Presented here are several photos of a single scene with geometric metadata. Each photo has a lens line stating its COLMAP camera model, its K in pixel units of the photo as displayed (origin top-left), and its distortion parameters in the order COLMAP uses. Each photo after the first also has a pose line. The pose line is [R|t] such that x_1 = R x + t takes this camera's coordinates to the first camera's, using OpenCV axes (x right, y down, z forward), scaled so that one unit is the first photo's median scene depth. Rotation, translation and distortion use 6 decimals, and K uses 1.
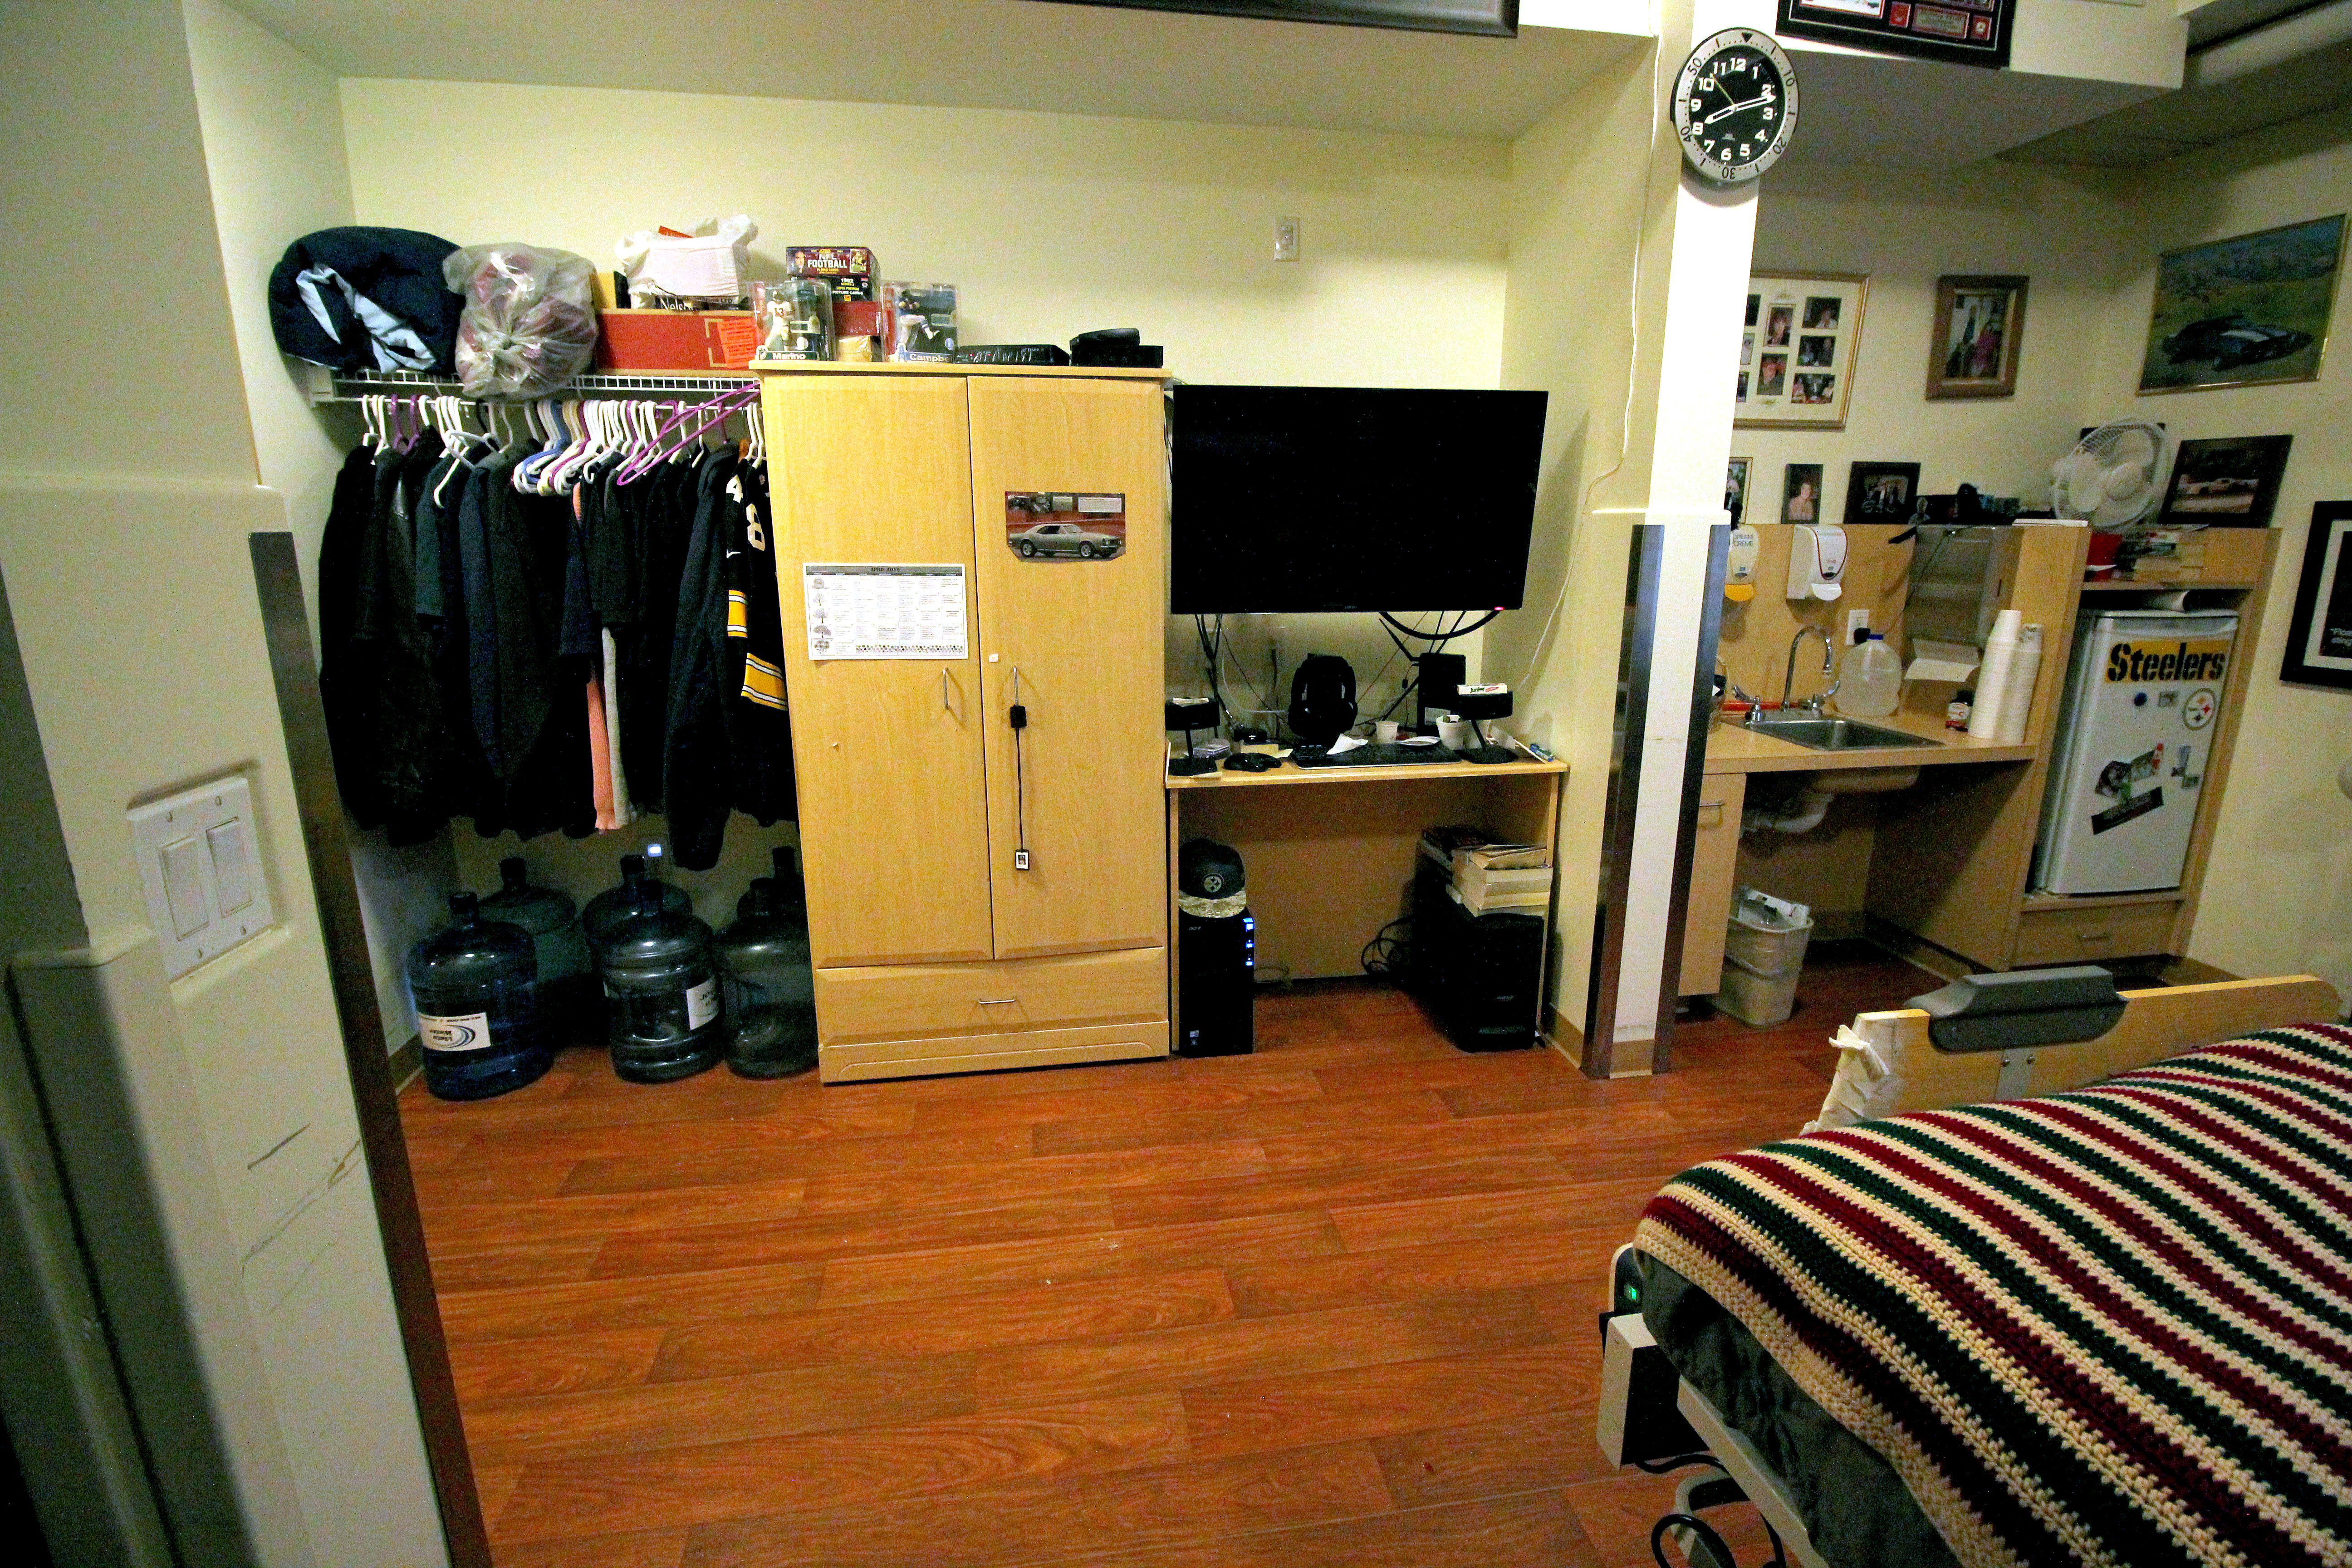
lens RADIAL K [[1090.6, 0, 1191.1], [0, 1090.6, 786.7], [0, 0, 1]] dist [-0.012013, -0.003813]
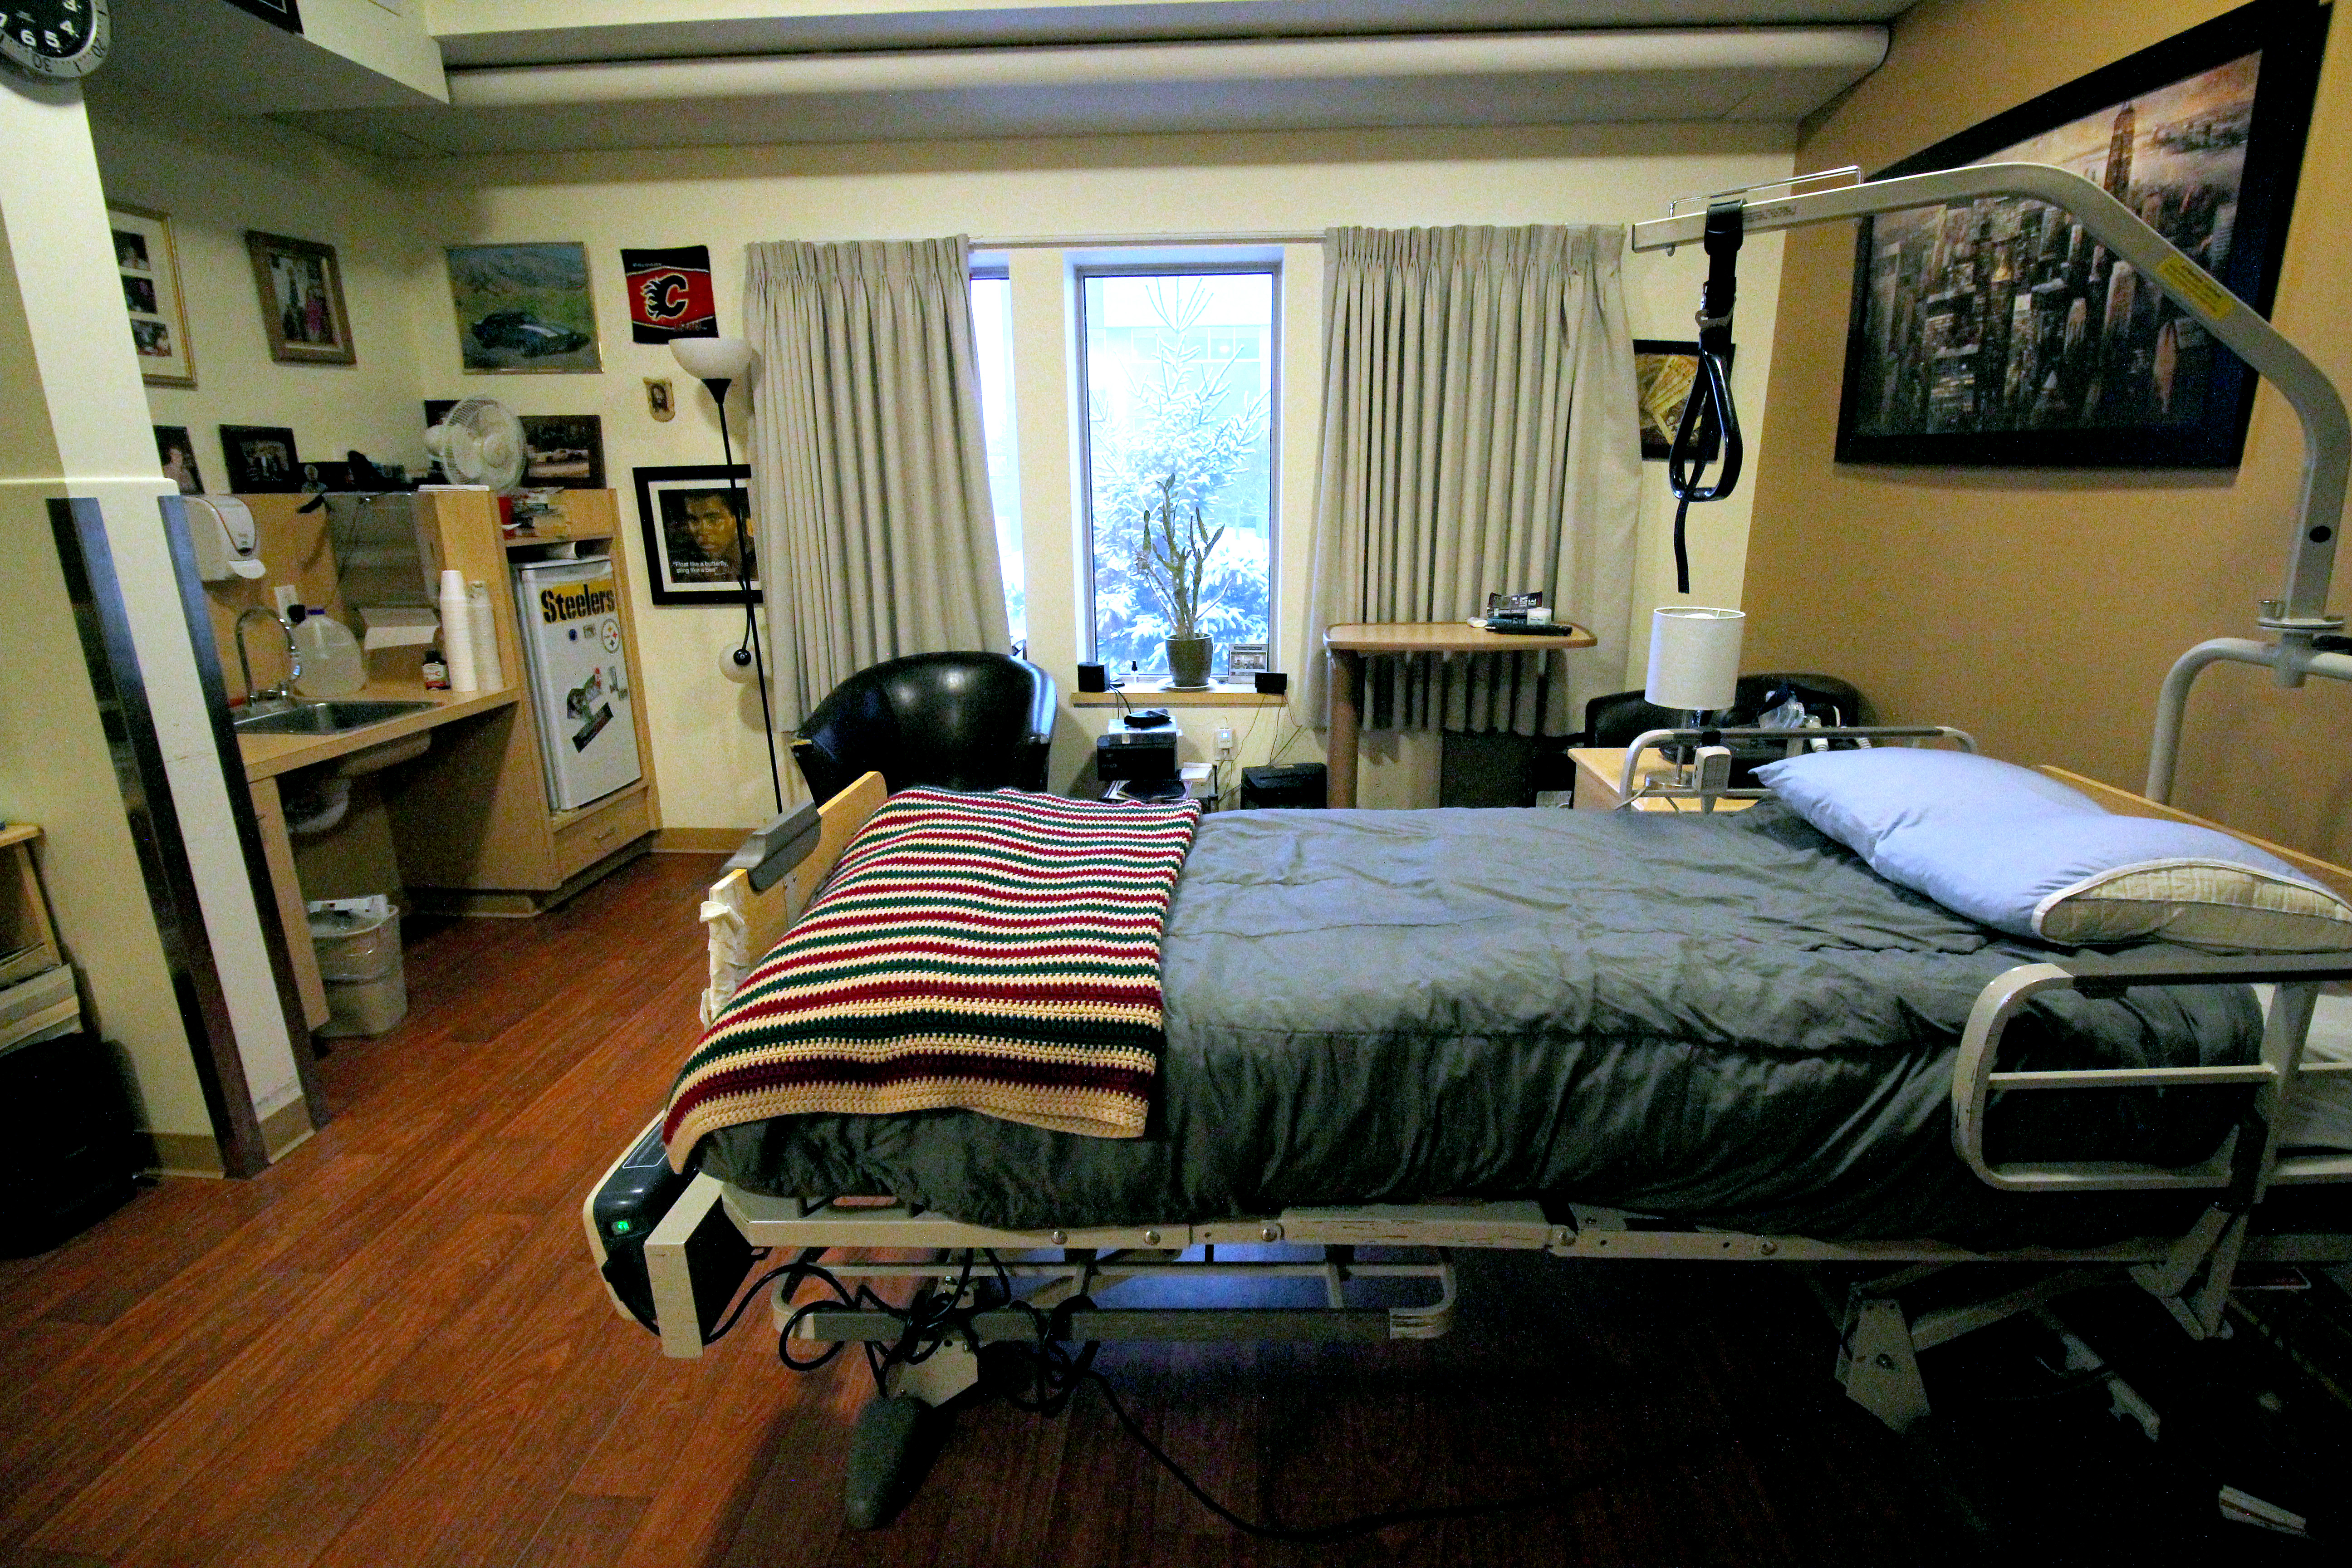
lens RADIAL K [[1095.2, 0, 1188.6], [0, 1095.2, 785.0], [0, 0, 1]] dist [-0.006945, -0.009265]
pose [[0.223575, -0.260896, 0.939121, -0.155295], [0.239132, 0.948744, 0.206639, -0.010140], [-0.944897, 0.178375, 0.274504, 0.054745]]
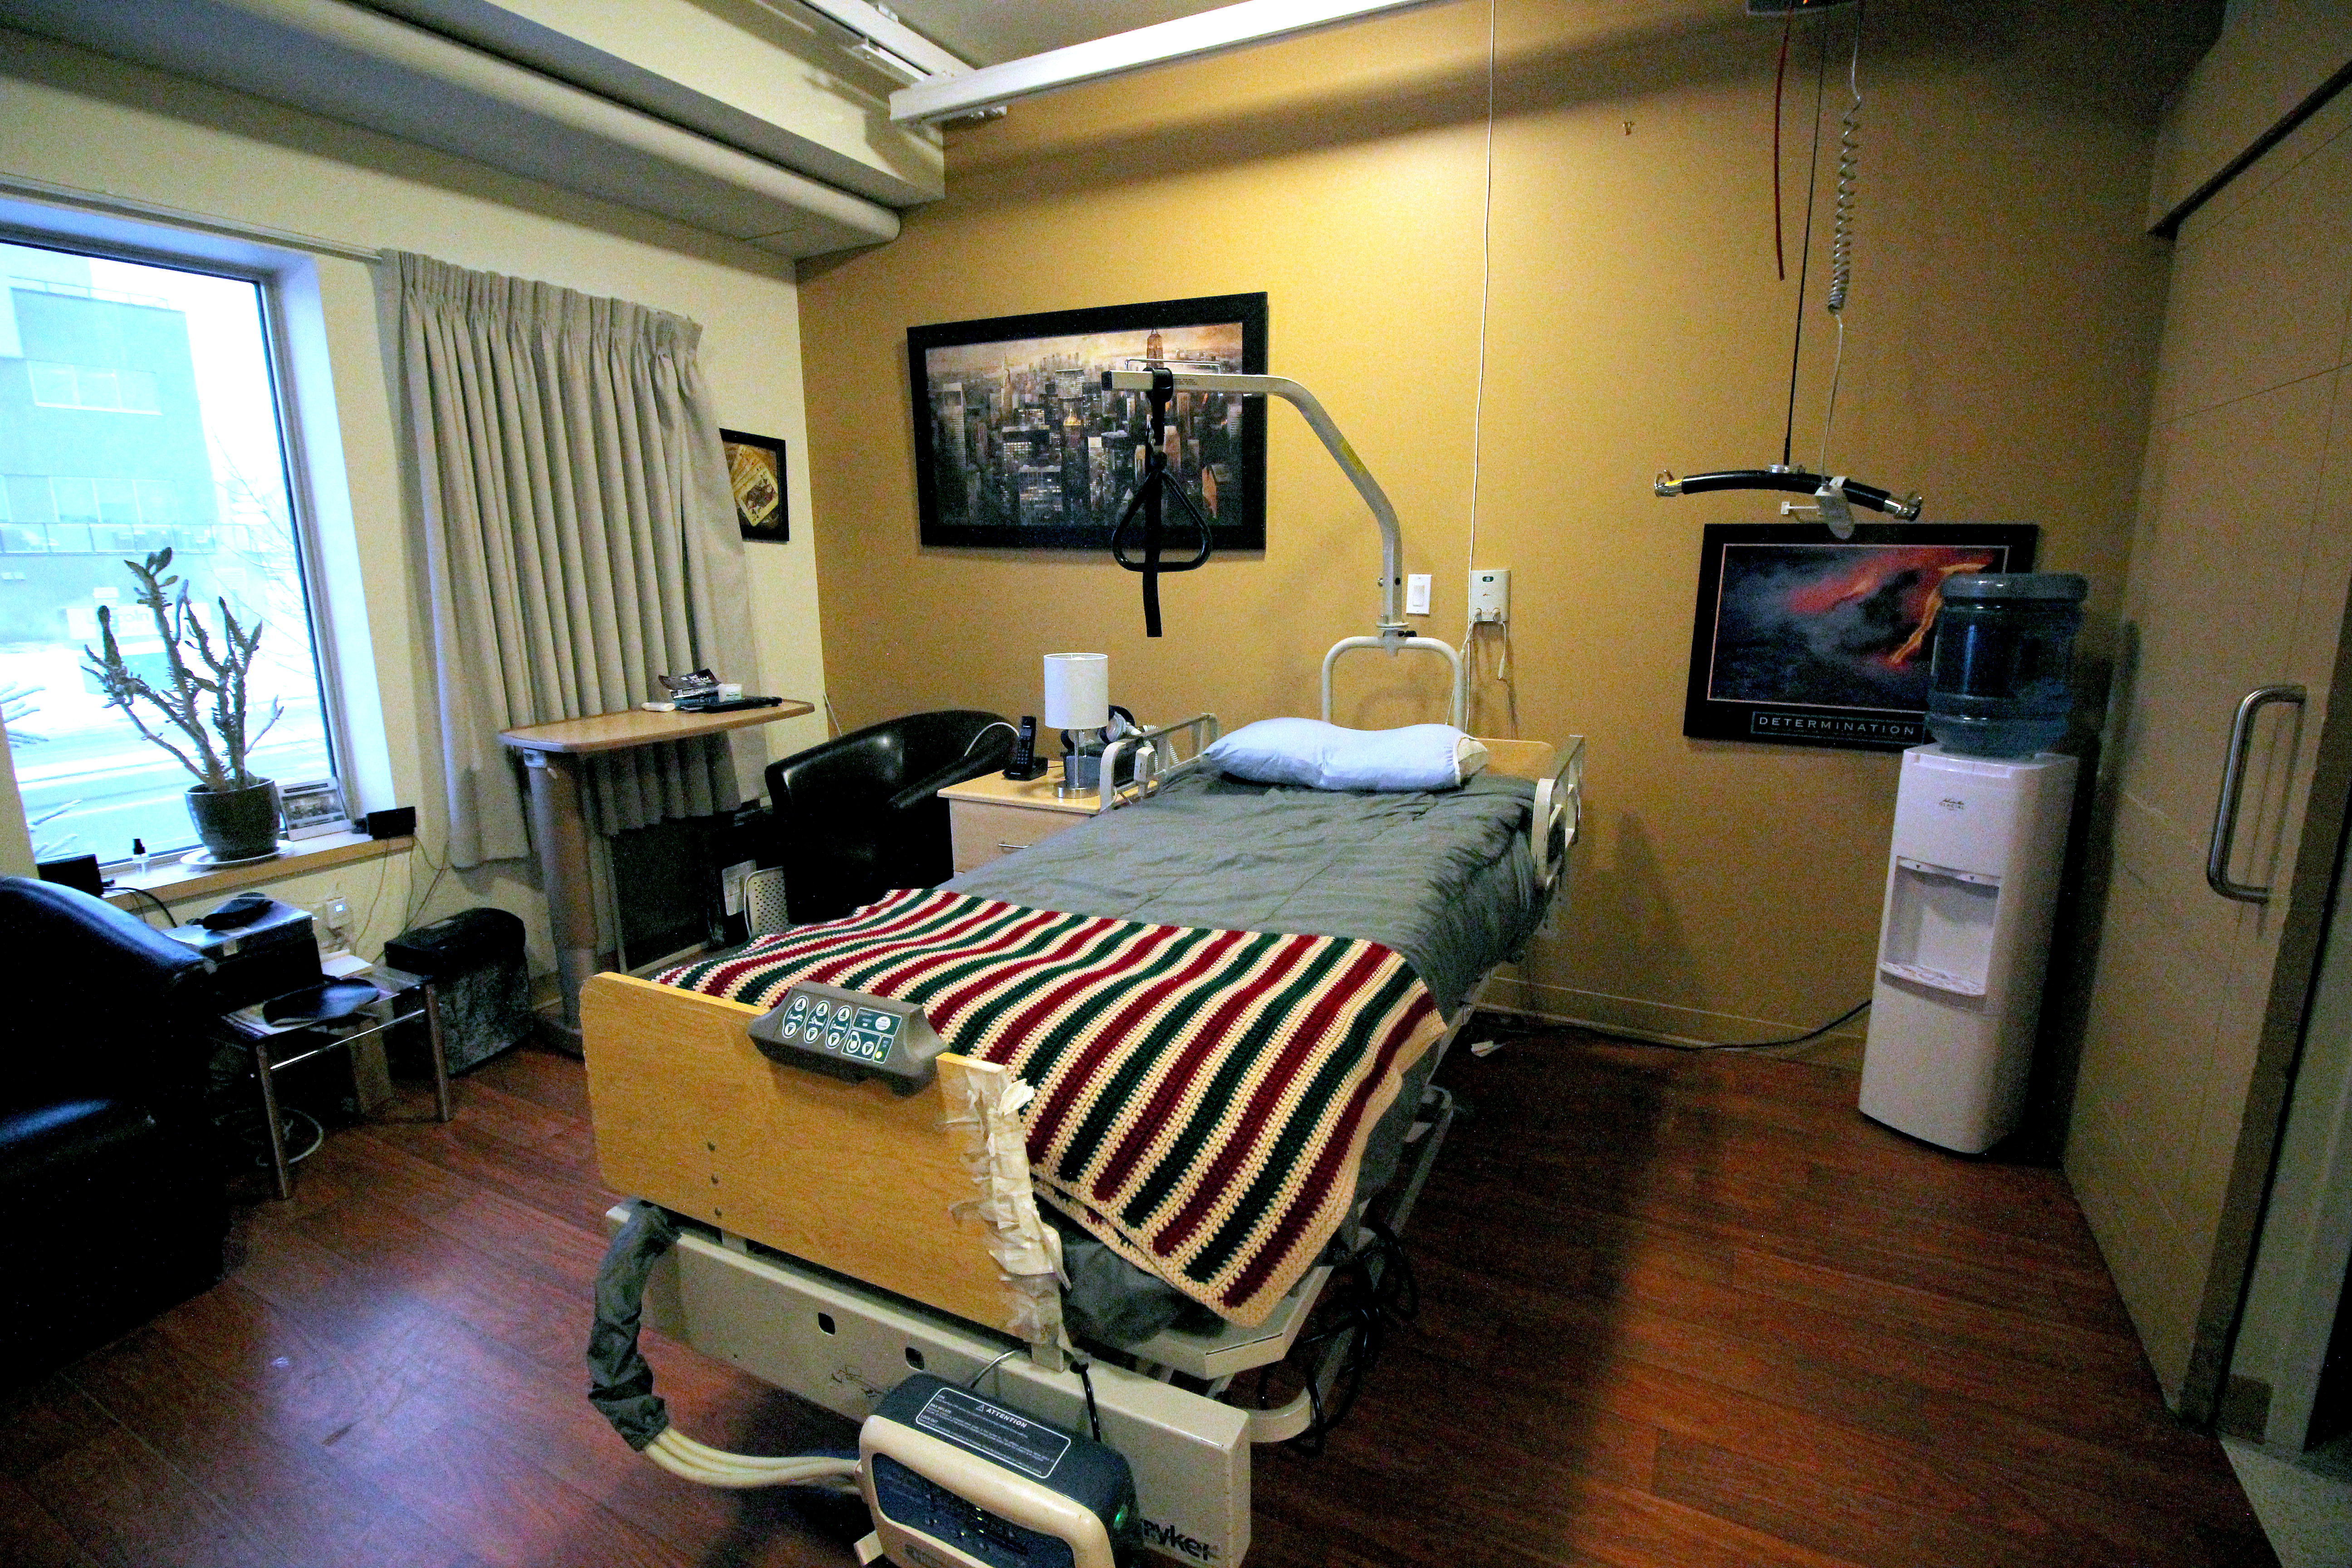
lens RADIAL K [[1095.2, 0, 1193.9], [0, 1095.2, 789.8], [0, 0, 1]] dist [-0.006945, -0.009265]
pose [[-0.811419, -0.118740, 0.572276, -0.010691], [0.142295, 0.909549, 0.390478, -0.145280], [-0.566878, 0.398273, -0.721130, 0.608790]]
